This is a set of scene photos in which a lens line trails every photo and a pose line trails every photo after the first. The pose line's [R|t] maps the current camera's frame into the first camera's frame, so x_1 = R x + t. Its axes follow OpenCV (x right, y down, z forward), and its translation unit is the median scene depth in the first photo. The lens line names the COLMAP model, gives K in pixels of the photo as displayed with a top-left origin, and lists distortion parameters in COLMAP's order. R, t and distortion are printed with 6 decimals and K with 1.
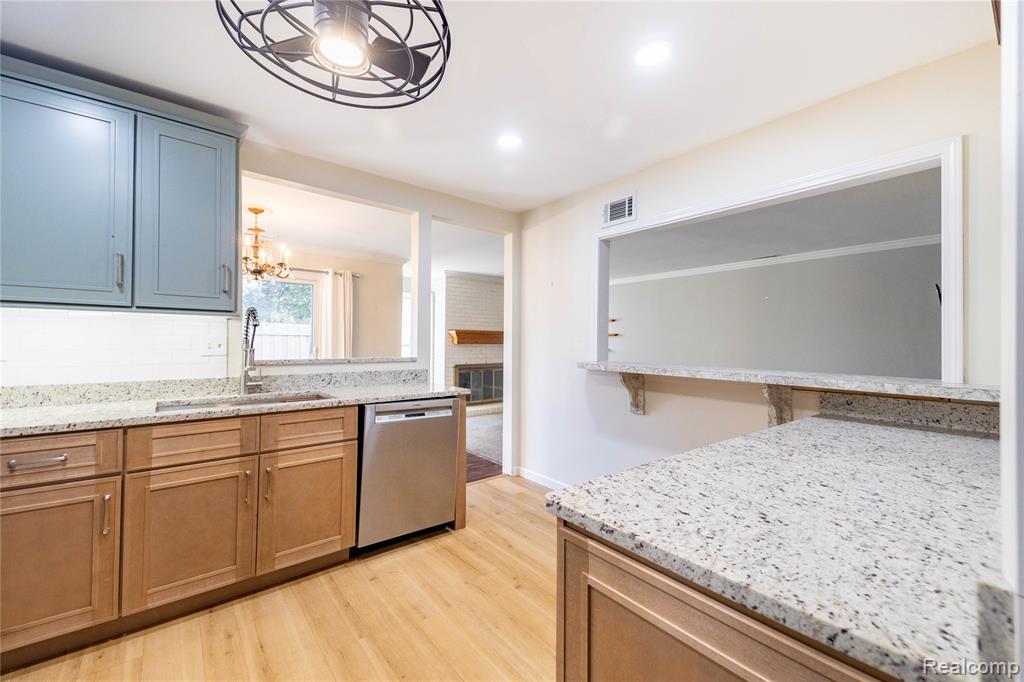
lens RADIAL K [[416.8, 0, 511.2], [0, 416.8, 338.8], [0, 0, 1]] dist [0.057820, -0.021061]
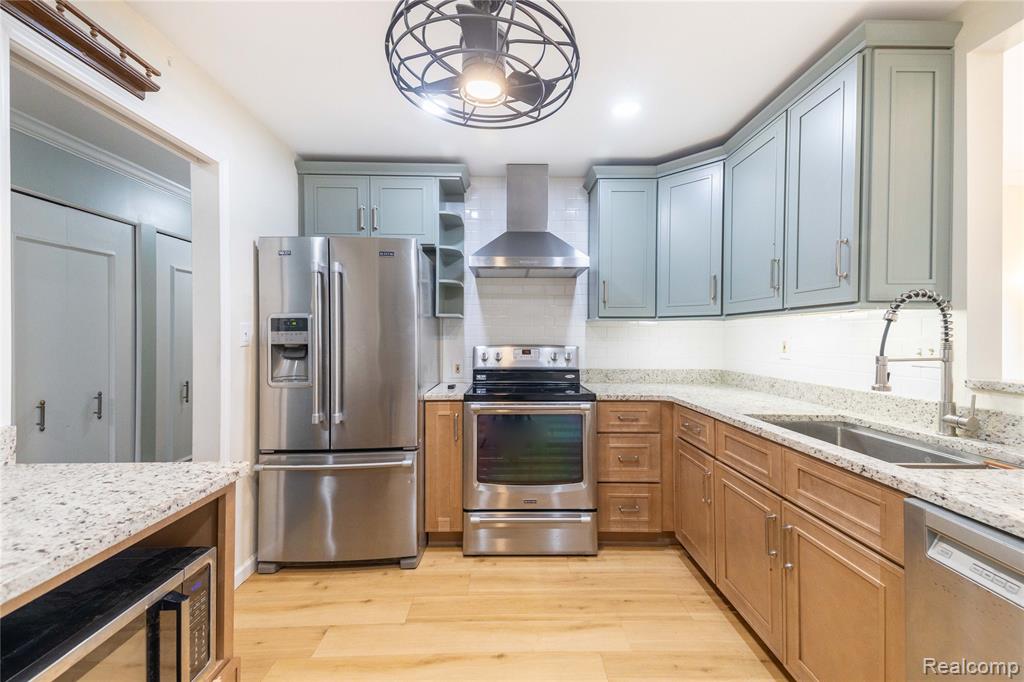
lens RADIAL K [[416.8, 0, 511.2], [0, 416.8, 338.8], [0, 0, 1]] dist [0.057820, -0.021061]
pose [[-0.614203, -0.006311, -0.789123, 0.224265], [-0.003146, 0.999980, -0.005549, 0.001781], [0.789142, -0.000926, -0.614211, 0.885299]]
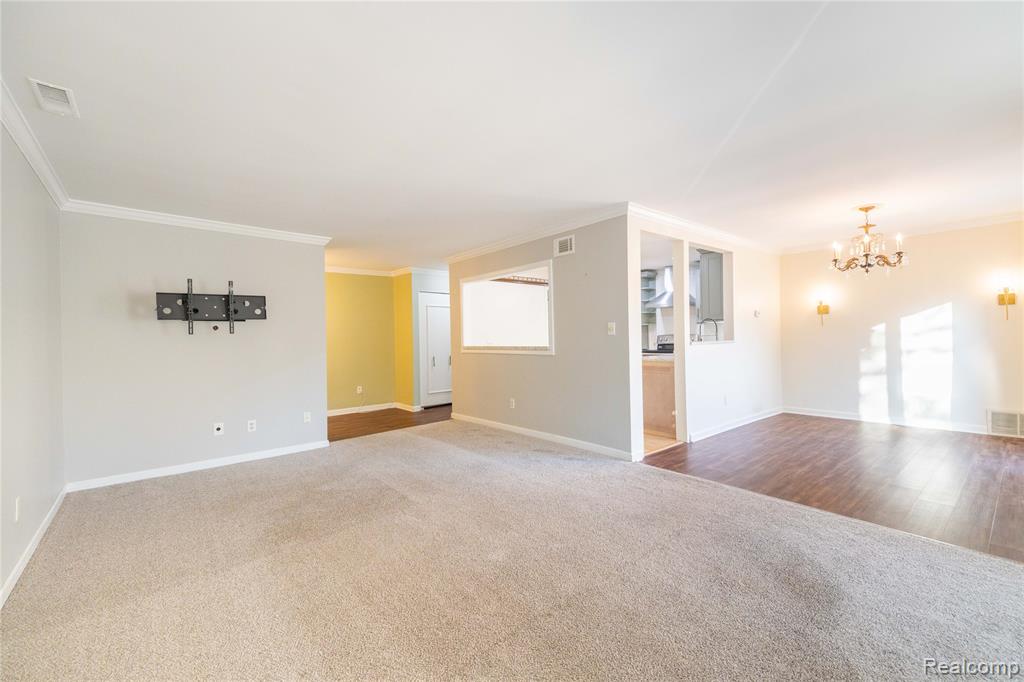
lens RADIAL K [[416.8, 0, 511.2], [0, 416.8, 338.8], [0, 0, 1]] dist [0.057820, -0.021061]
pose [[-0.999705, 0.007360, -0.023143, 0.522968], [0.007414, 0.999970, -0.002266, 0.039192], [0.023126, -0.002437, -0.999730, 3.167668]]
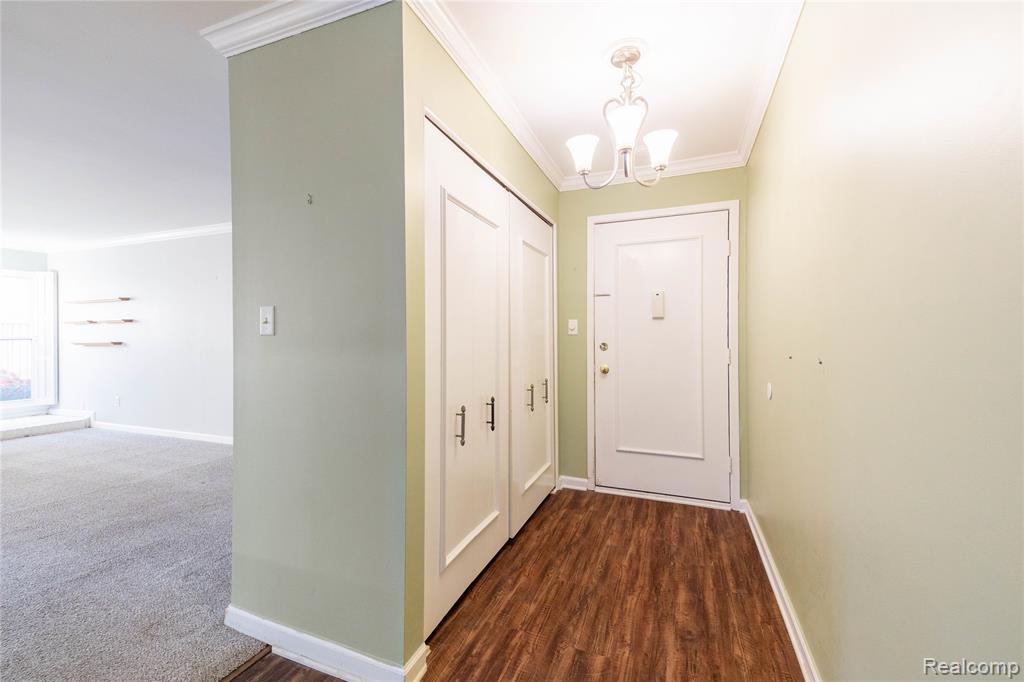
lens RADIAL K [[416.8, 0, 511.2], [0, 416.8, 338.8], [0, 0, 1]] dist [0.057820, -0.021061]
pose [[0.871792, -0.012289, 0.489723, 1.417547], [0.006342, 0.999885, 0.013803, 0.042954], [-0.489836, -0.008927, 0.871769, 0.344619]]
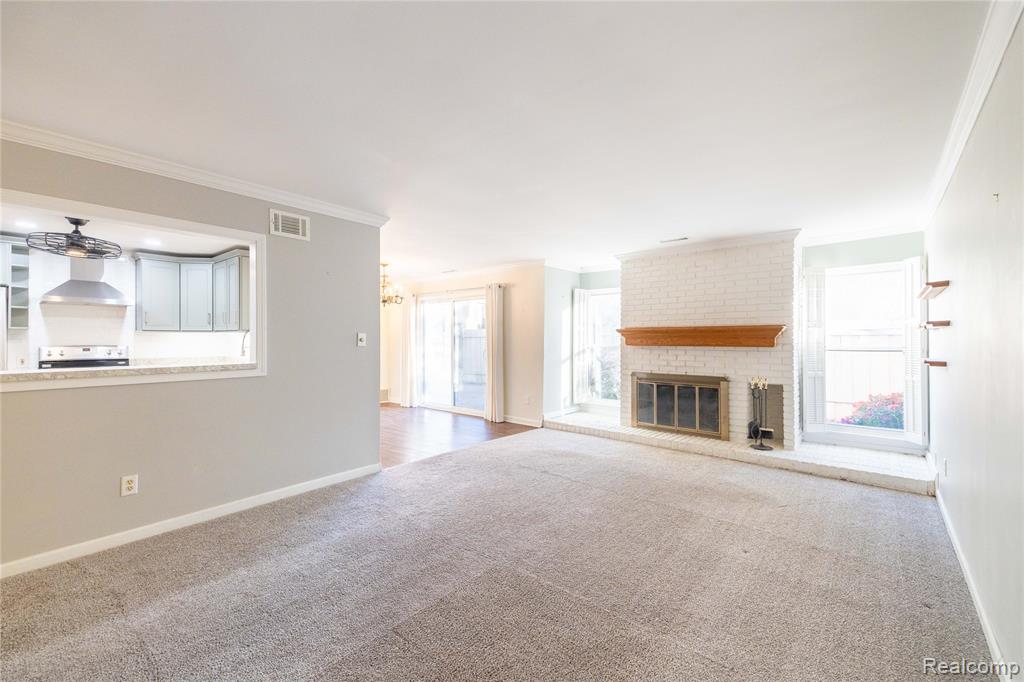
lens RADIAL K [[416.8, 0, 511.2], [0, 416.8, 338.8], [0, 0, 1]] dist [0.057820, -0.021061]
pose [[0.196311, -0.011651, -0.980473, 1.706399], [0.007486, 0.999918, -0.010383, 0.016660], [0.980513, -0.005301, 0.196382, 1.791957]]
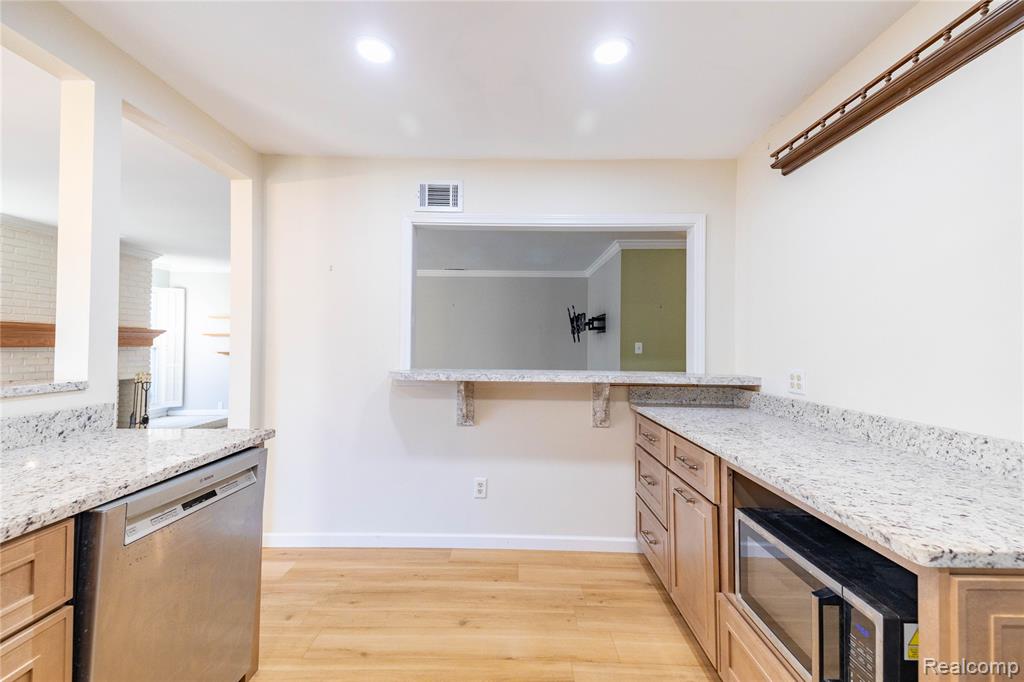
lens RADIAL K [[416.8, 0, 511.2], [0, 416.8, 338.8], [0, 0, 1]] dist [0.057820, -0.021061]
pose [[0.630452, 0.008153, 0.776186, -0.392767], [-0.009117, 0.999954, -0.003098, -0.008677], [-0.776175, -0.005124, 0.630497, 0.399226]]
